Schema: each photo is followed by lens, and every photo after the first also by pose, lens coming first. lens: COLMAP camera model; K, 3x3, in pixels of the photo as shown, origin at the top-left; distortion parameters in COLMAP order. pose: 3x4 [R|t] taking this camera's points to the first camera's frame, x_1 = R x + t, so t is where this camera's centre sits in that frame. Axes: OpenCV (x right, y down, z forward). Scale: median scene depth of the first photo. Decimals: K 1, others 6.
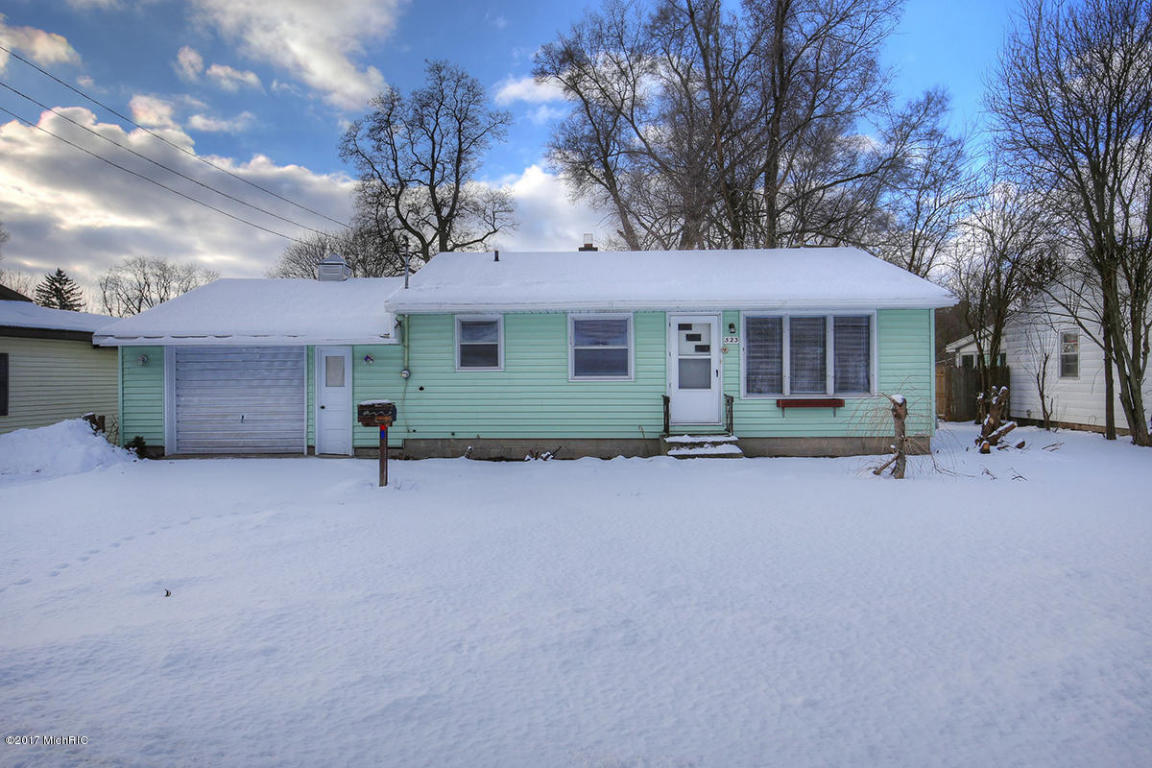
lens RADIAL K [[674.7, 0, 570.5], [0, 674.7, 372.8], [0, 0, 1]] dist [-0.000492, 0.000204]
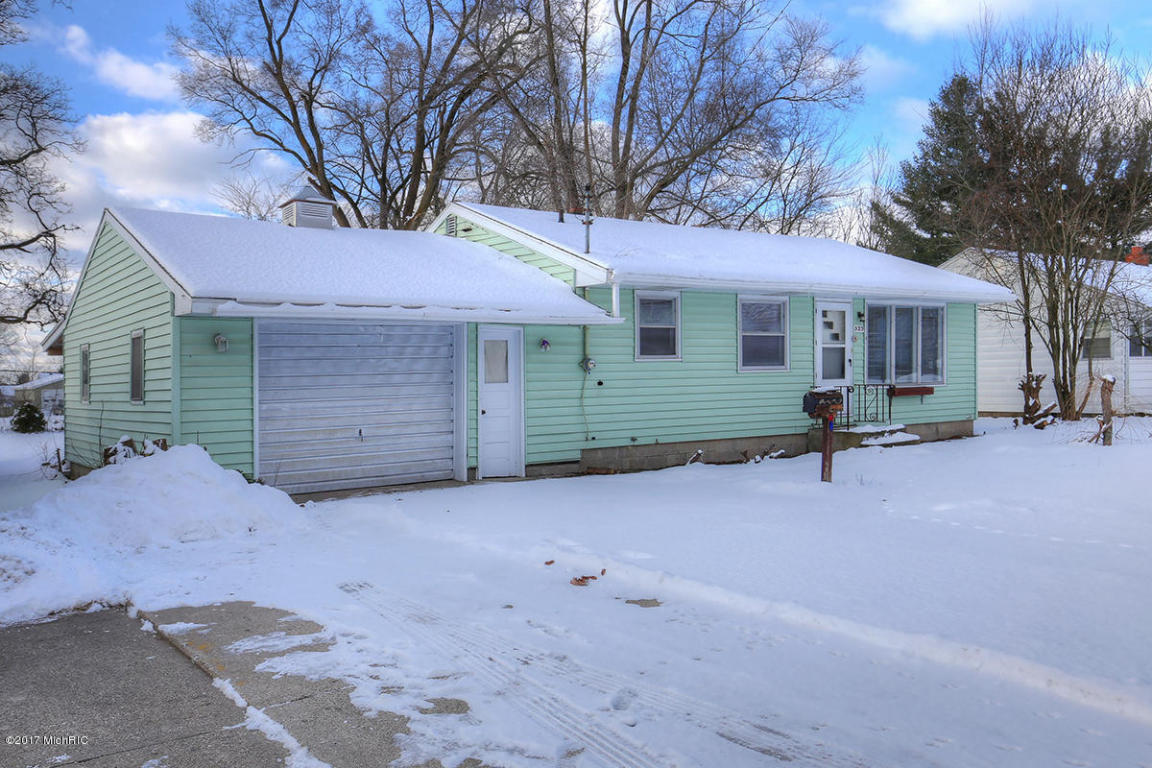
lens RADIAL K [[987.6, 0, 582.4], [0, 987.6, 388.6], [0, 0, 1]] dist [0.043520, 0.001409]
pose [[0.782284, -0.017385, 0.622680, -0.952969], [0.013475, 0.999849, 0.010986, 0.016911], [-0.622776, -0.000204, 0.782400, 0.126188]]
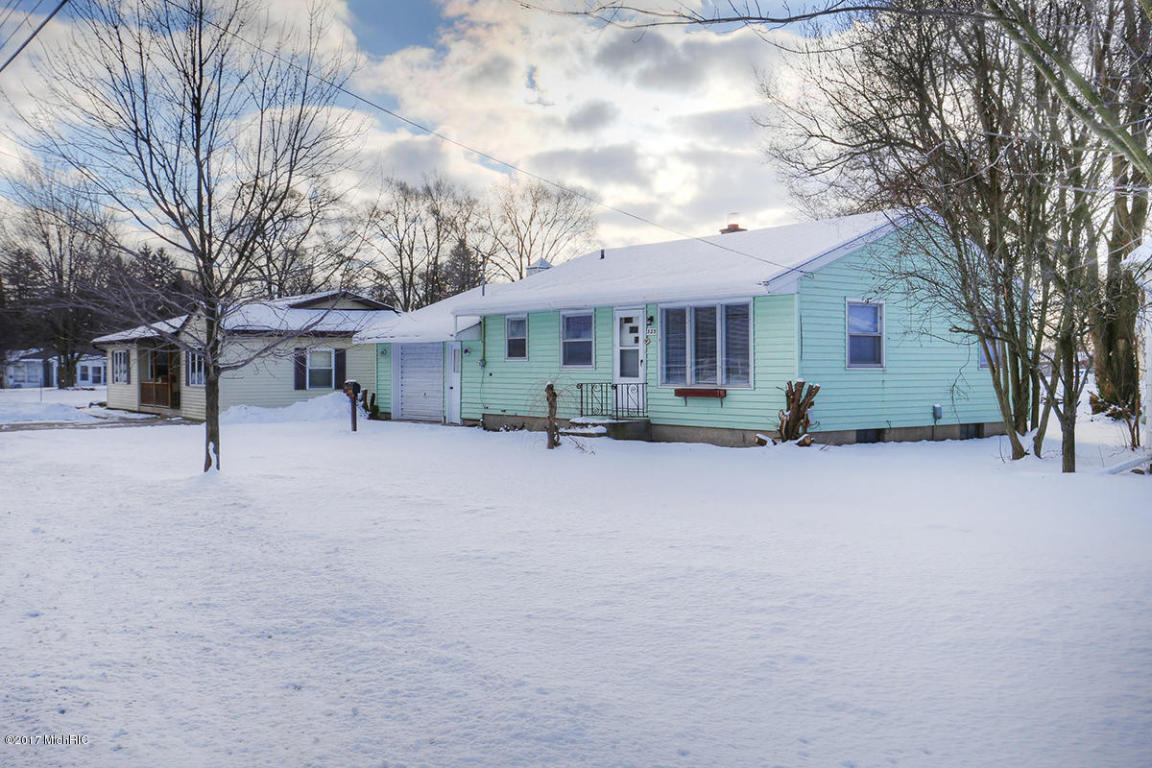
lens RADIAL K [[1054.8, 0, 578.6], [0, 1054.8, 383.2], [0, 0, 1]] dist [-0.017006, 0.000000]
pose [[0.649077, 0.017908, -0.760512, 1.401511], [-0.003332, 0.999780, 0.020698, -0.001683], [0.760715, -0.010901, 0.648994, -0.158161]]
